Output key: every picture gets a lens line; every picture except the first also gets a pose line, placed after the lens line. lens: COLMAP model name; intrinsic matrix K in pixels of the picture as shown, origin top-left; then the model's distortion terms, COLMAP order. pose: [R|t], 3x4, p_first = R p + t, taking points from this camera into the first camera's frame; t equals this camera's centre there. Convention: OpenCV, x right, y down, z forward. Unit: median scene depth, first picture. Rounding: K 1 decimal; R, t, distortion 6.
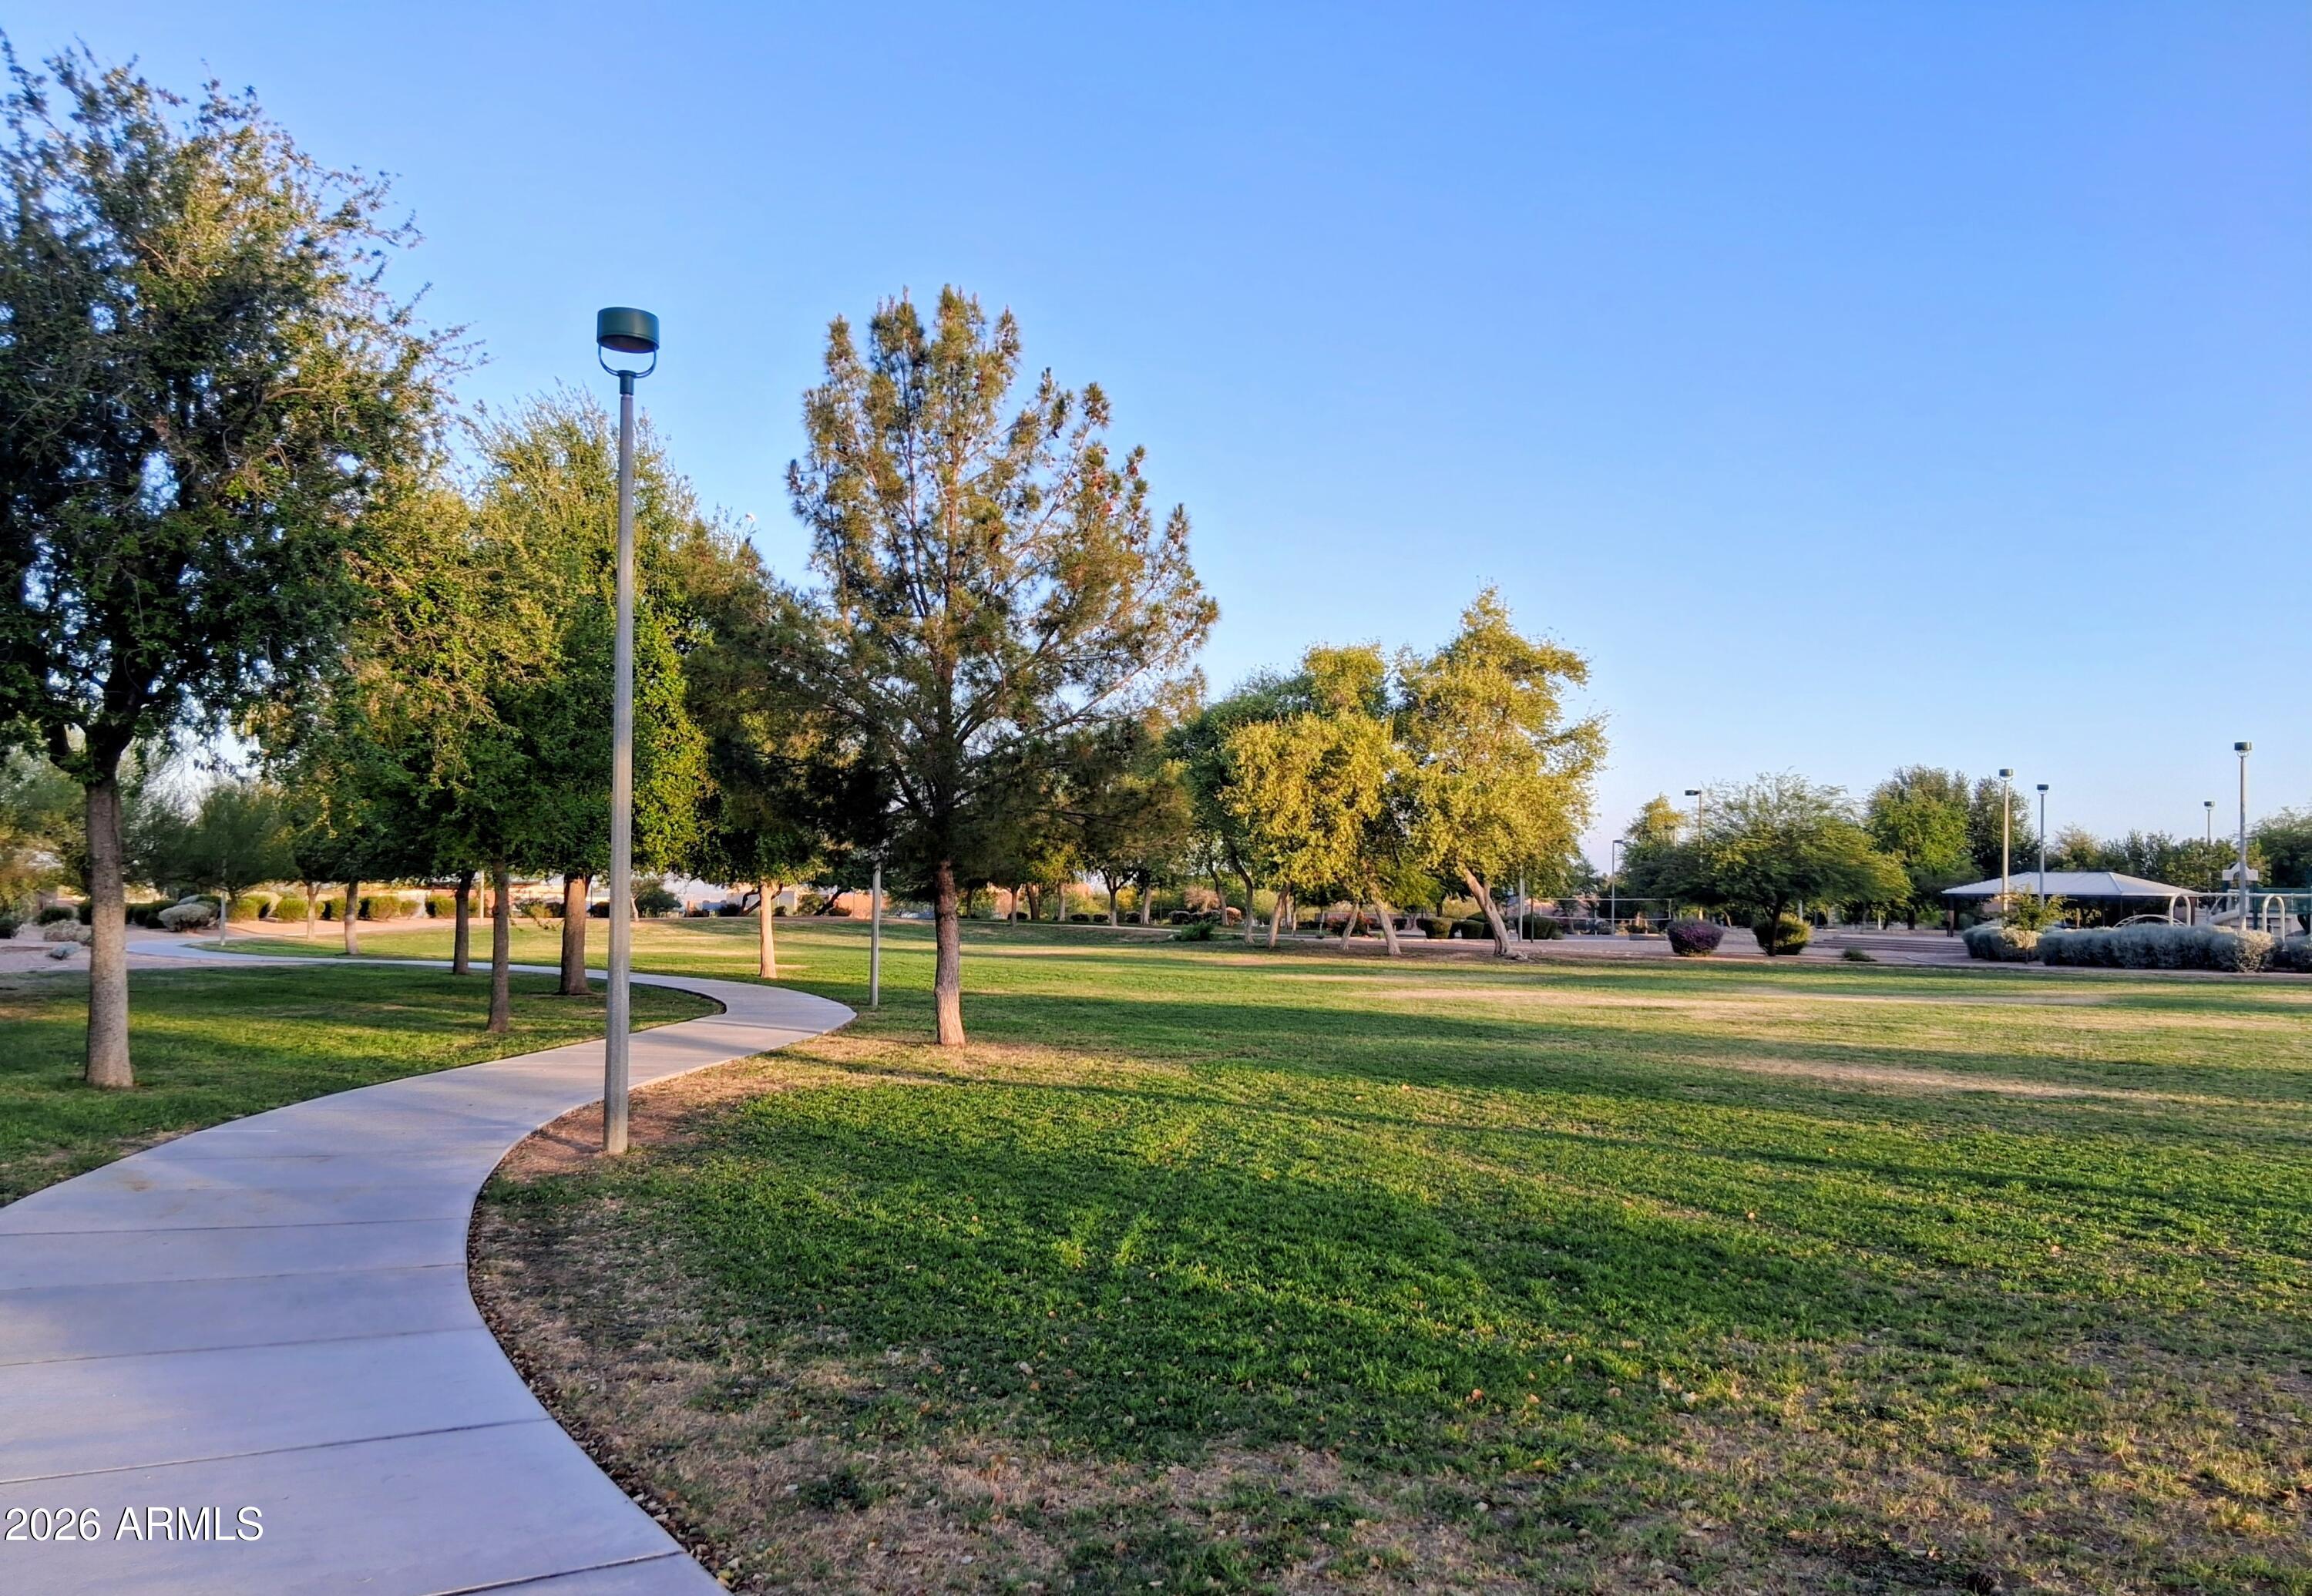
lens RADIAL K [[1784.3, 0, 1156.0], [0, 1784.3, 798.0], [0, 0, 1]] dist [0.071582, -0.001323]
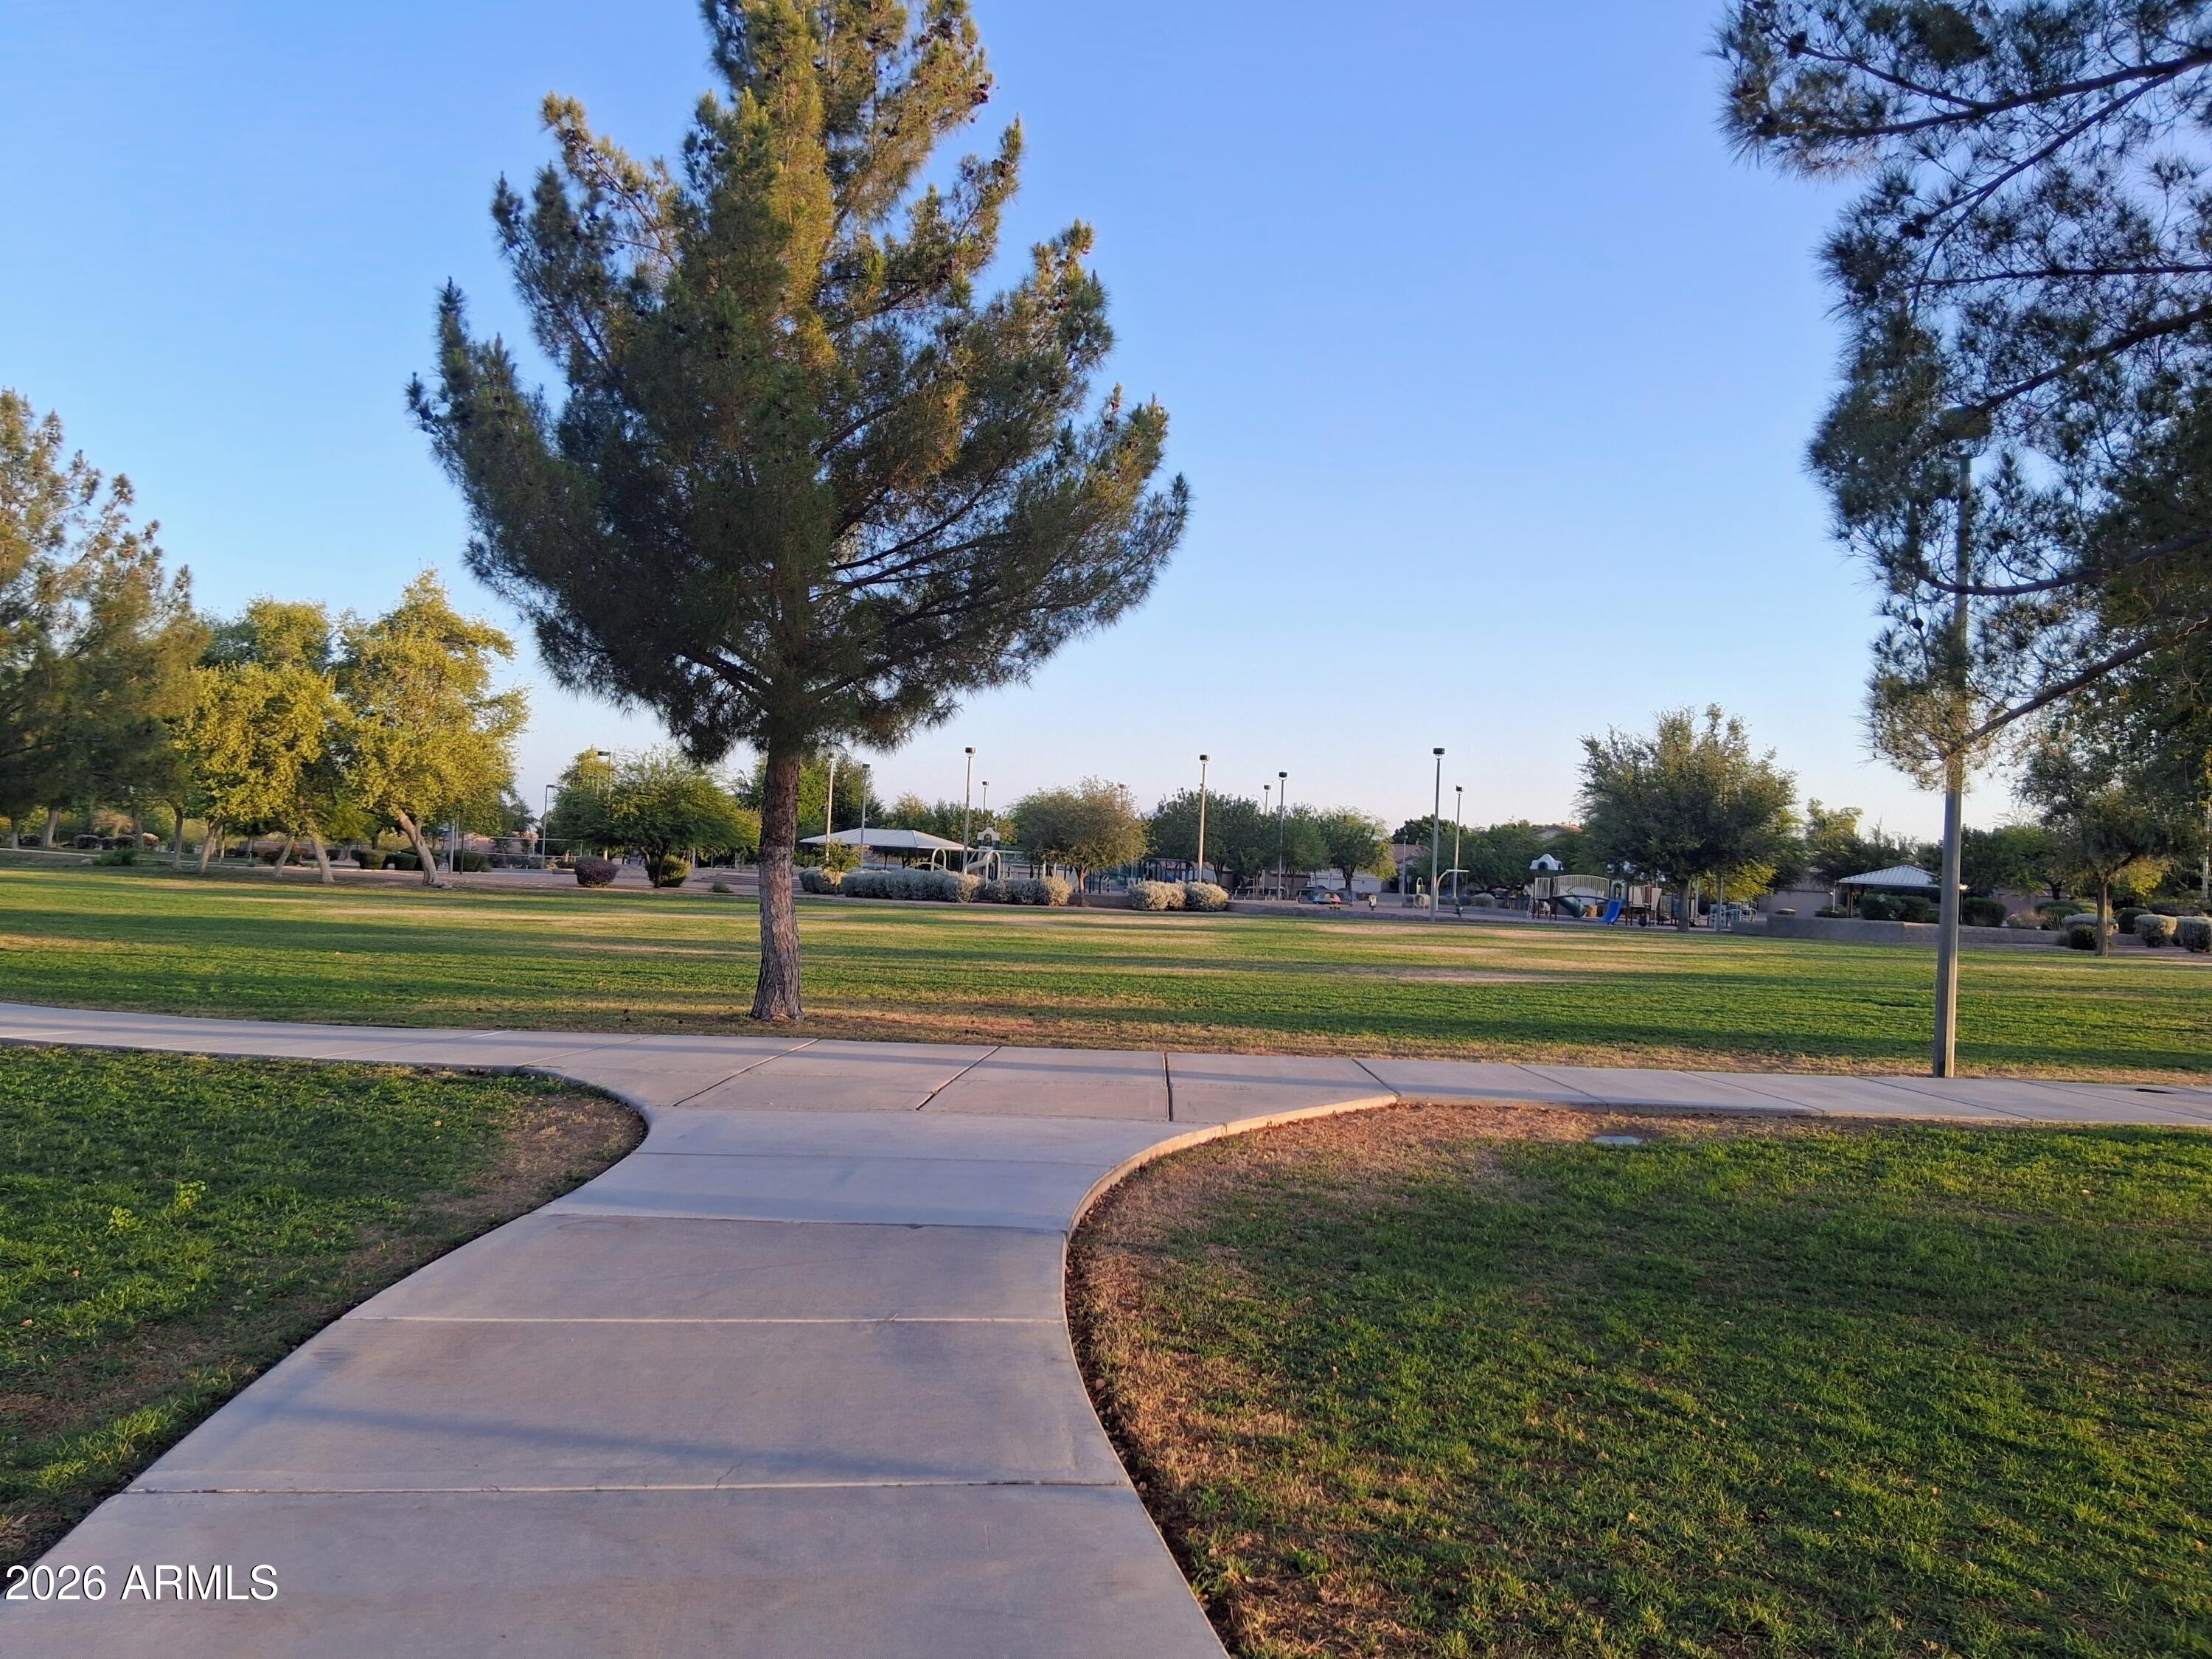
lens RADIAL K [[1666.4, 0, 1107.4], [0, 1666.4, 855.8], [0, 0, 1]] dist [0.060191, -0.109962]
pose [[0.842688, 0.028051, 0.537670, -0.023497], [-0.063894, 0.996795, 0.048136, -0.011927], [-0.534597, -0.074918, 0.841780, -0.161525]]
